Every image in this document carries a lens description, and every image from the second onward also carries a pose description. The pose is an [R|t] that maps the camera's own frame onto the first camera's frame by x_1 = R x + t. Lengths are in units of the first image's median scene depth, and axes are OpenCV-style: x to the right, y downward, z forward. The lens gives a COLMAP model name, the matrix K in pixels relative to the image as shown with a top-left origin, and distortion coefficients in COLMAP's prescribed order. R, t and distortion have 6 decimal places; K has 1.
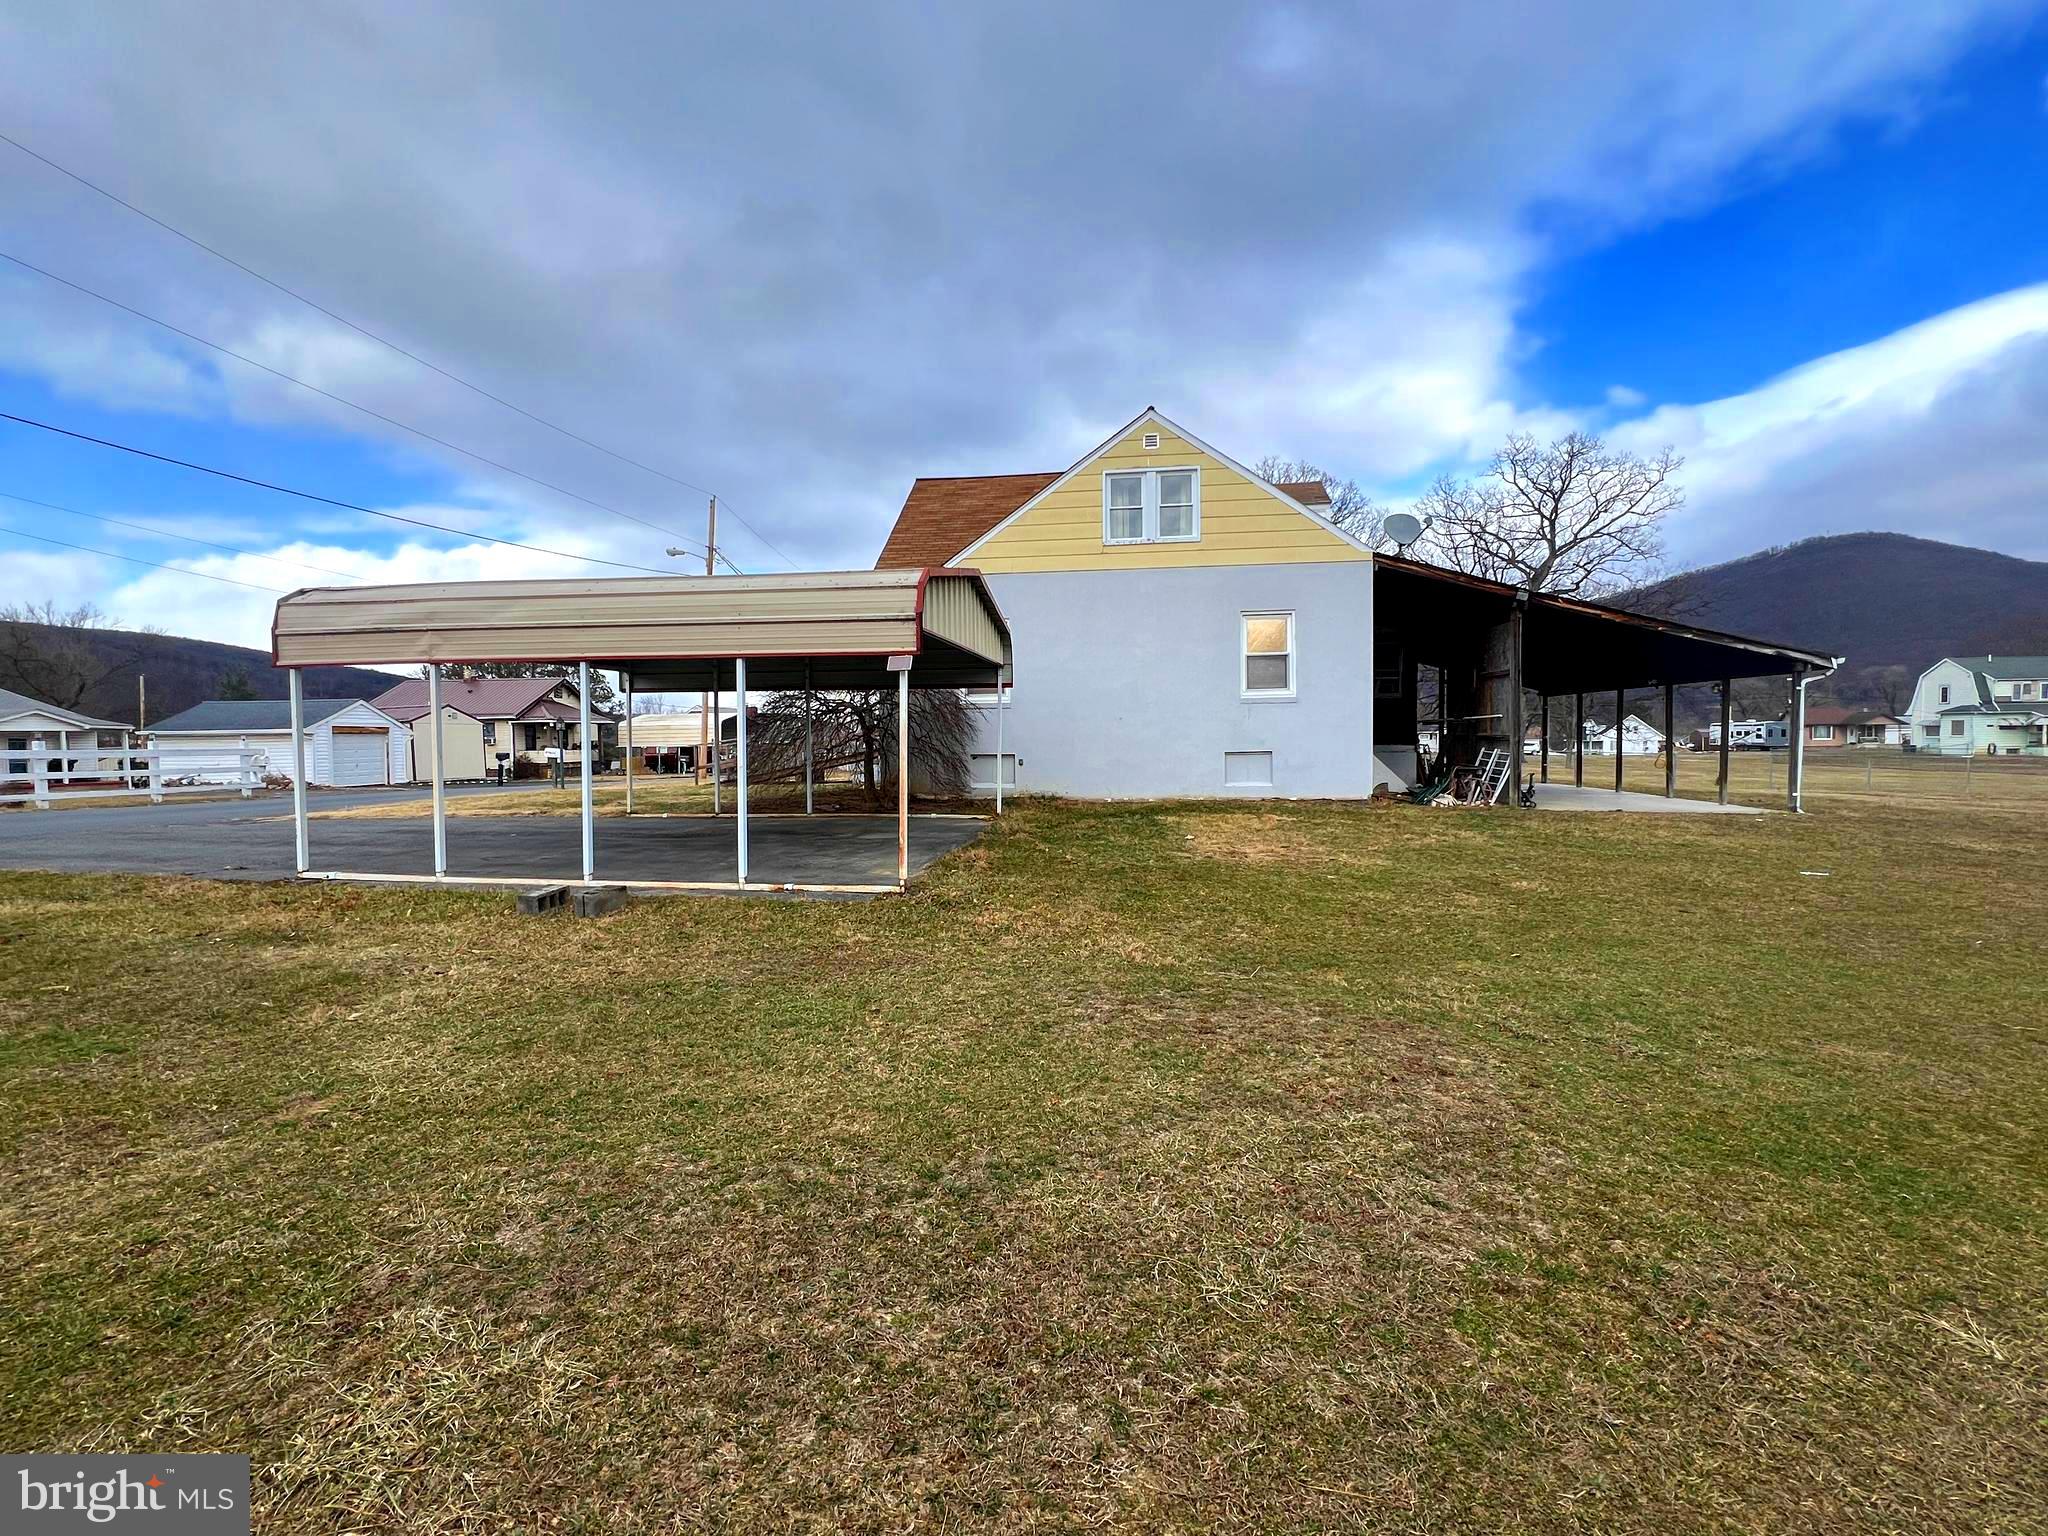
lens RADIAL K [[930.0, 0, 1021.6], [0, 930.0, 768.9], [0, 0, 1]] dist [-0.000405, -0.000331]
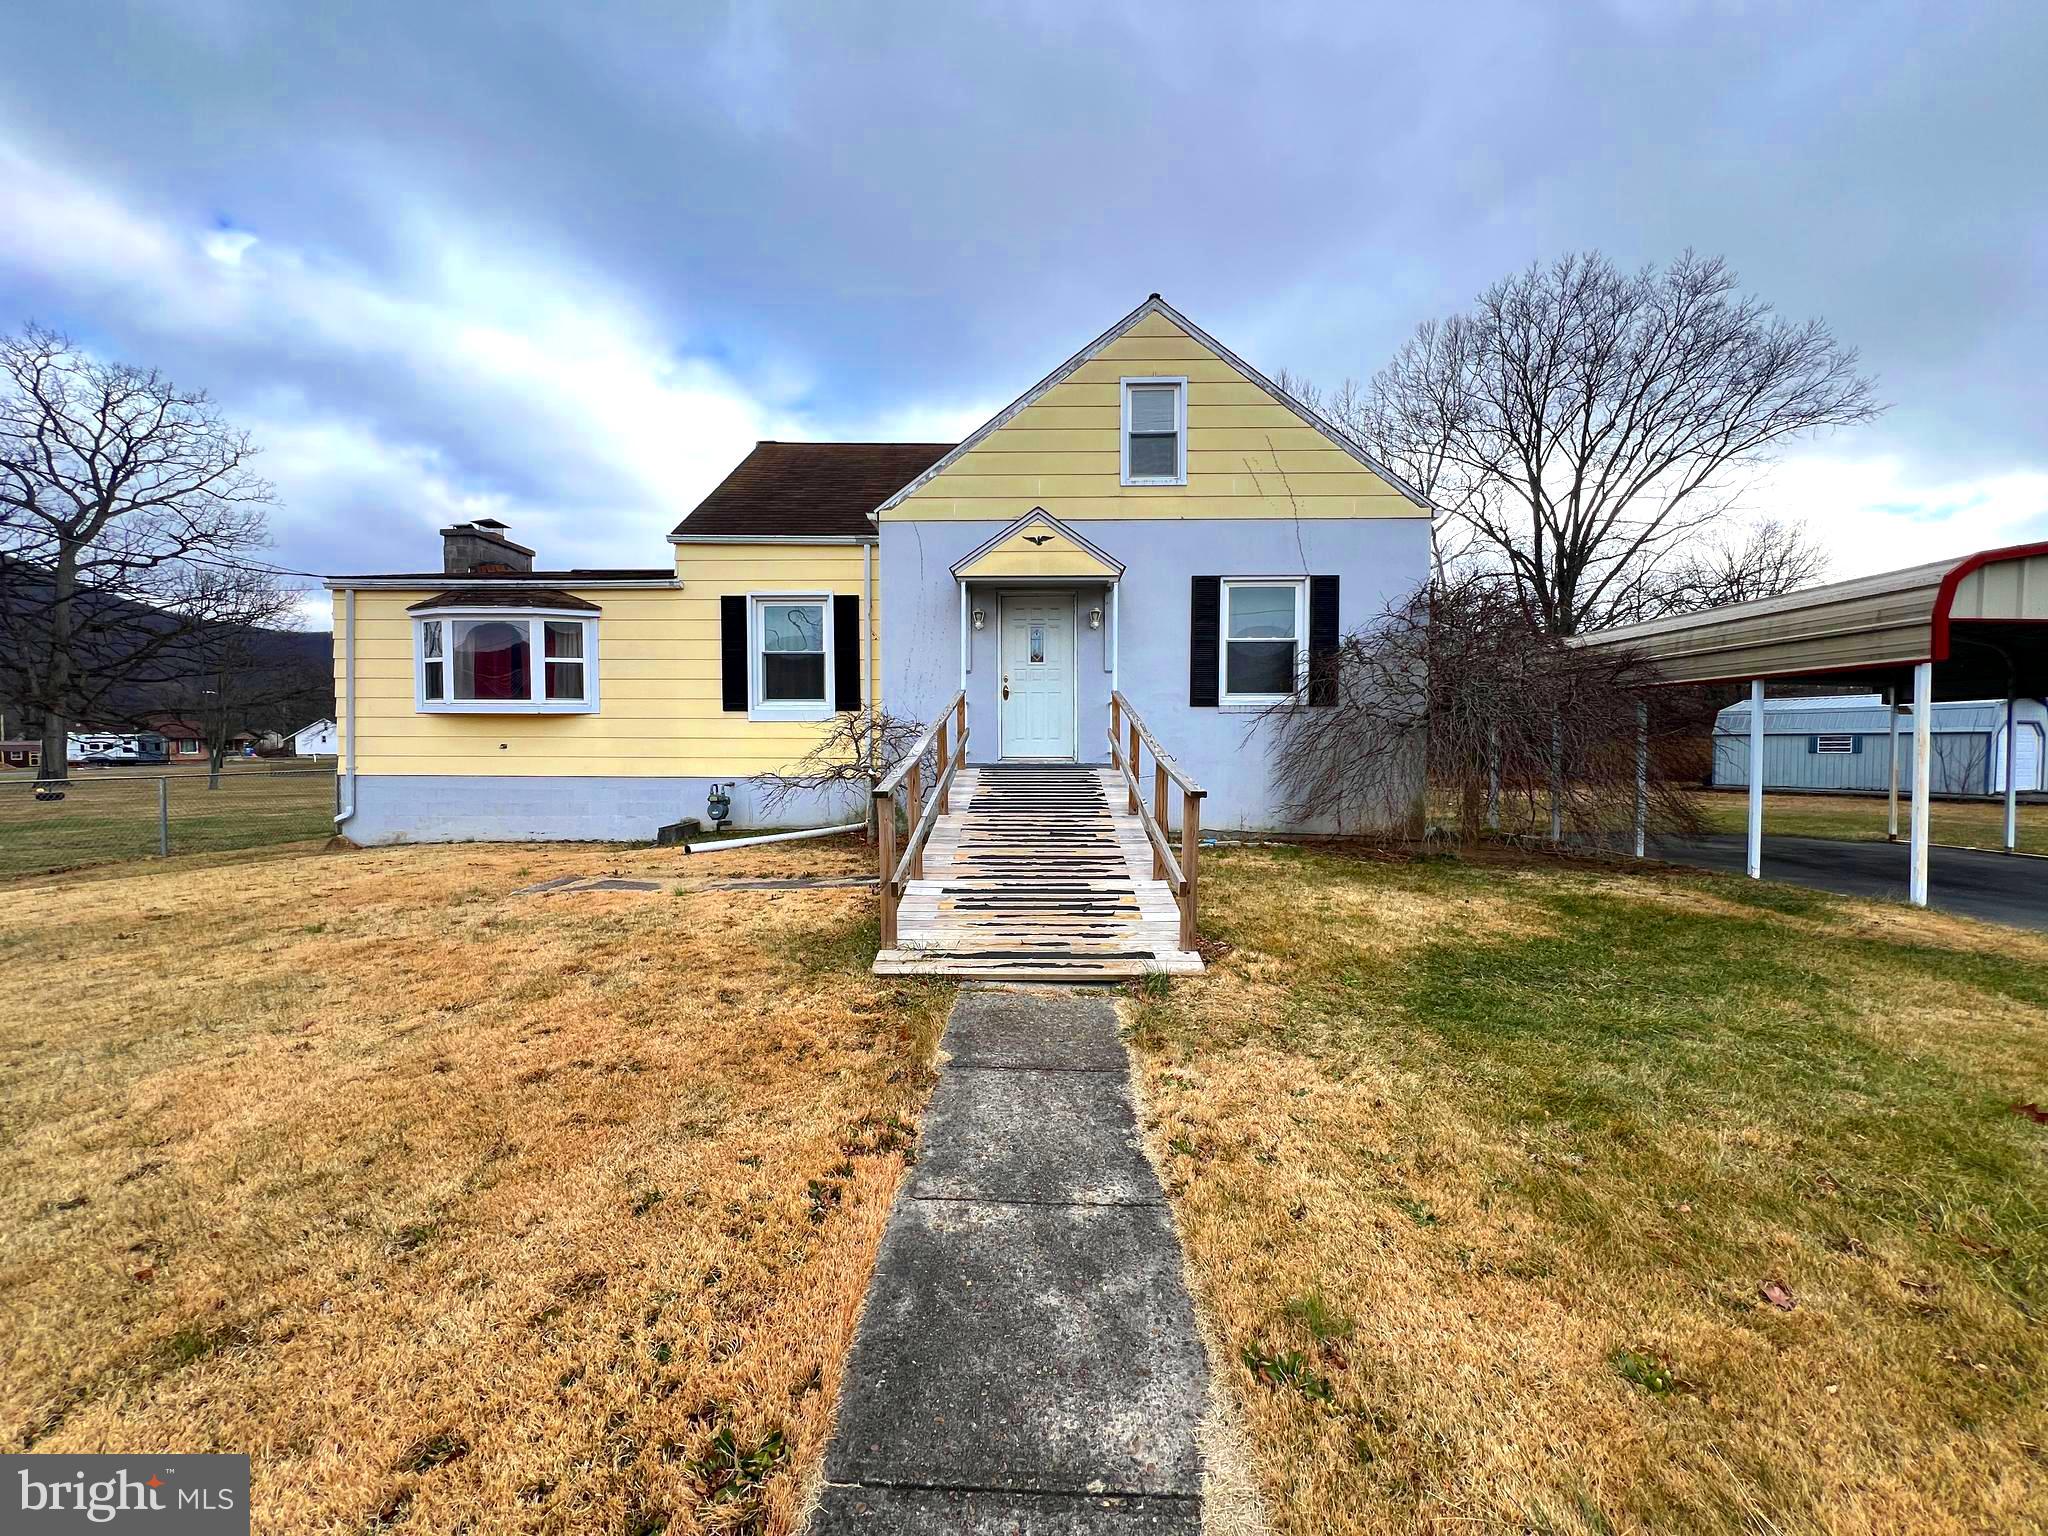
lens RADIAL K [[822.5, 0, 1022.0], [0, 822.5, 774.0], [0, 0, 1]] dist [-0.000516, 0.000208]
pose [[-0.106057, -0.027958, 0.993967, -0.154094], [0.033488, 0.998937, 0.031671, -0.010731], [-0.993796, 0.036645, -0.105008, 0.291164]]
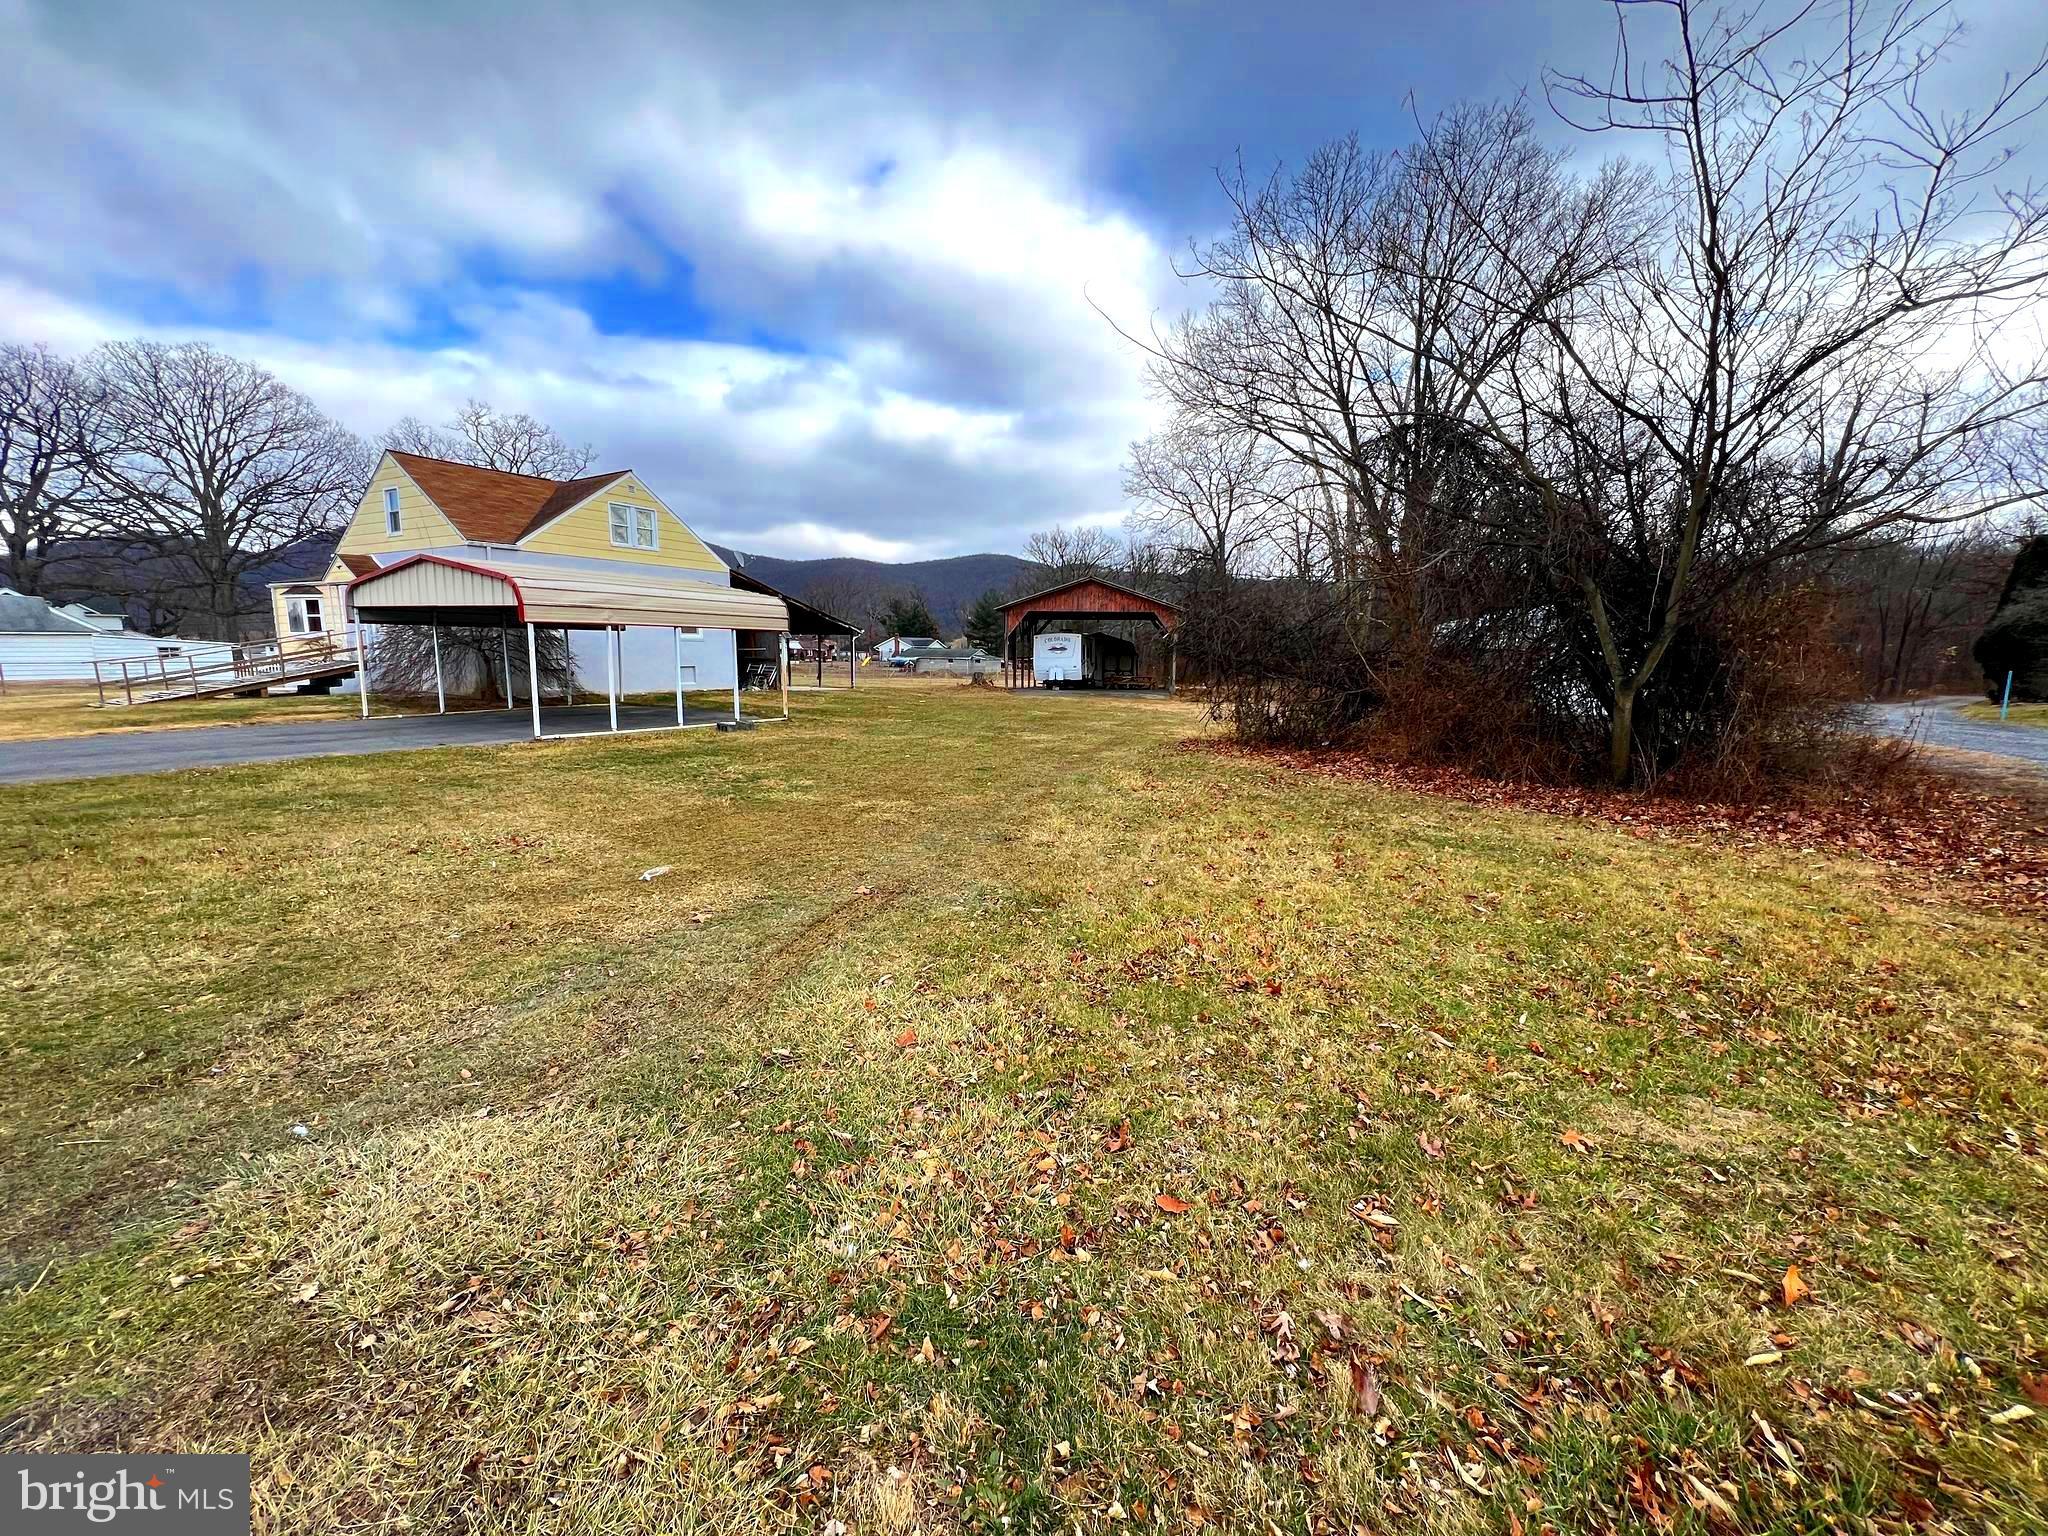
lens RADIAL K [[822.5, 0, 1020.3], [0, 822.5, 773.4], [0, 0, 1]] dist [-0.000516, 0.000208]
pose [[0.362926, -0.125092, 0.923383, -0.218844], [0.019170, 0.991741, 0.126818, -0.000404], [-0.931621, -0.028325, 0.362326, -0.053272]]
